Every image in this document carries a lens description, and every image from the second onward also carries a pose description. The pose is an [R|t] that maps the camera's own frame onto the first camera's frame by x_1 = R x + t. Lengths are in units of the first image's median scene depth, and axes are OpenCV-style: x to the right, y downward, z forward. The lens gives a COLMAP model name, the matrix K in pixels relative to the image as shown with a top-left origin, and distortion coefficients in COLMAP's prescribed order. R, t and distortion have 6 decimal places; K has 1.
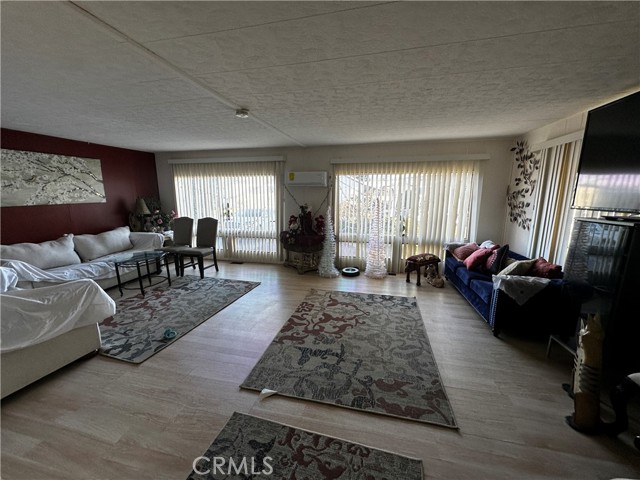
lens RADIAL K [[255.9, 0, 319.0], [0, 255.9, 238.2], [0, 0, 1]] dist [0.001275, -0.000031]
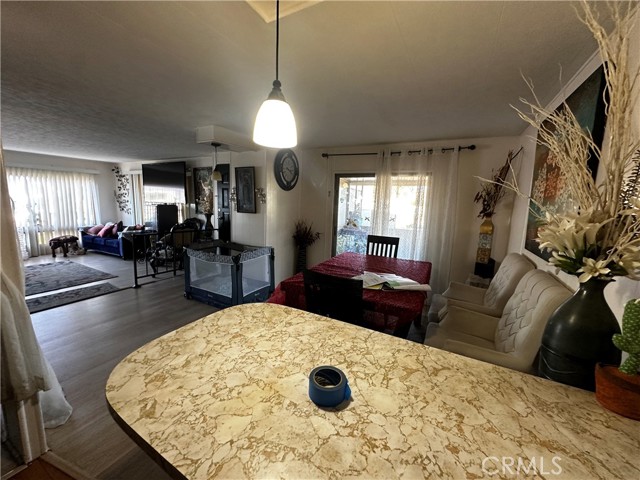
lens RADIAL K [[255.9, 0, 318.3], [0, 255.9, 237.7], [0, 0, 1]] dist [0.001275, -0.000031]
pose [[0.264282, -0.127017, 0.956045, -0.622134], [0.136385, 0.986250, 0.093328, 0.143155], [-0.954753, 0.105726, 0.277971, -0.800195]]
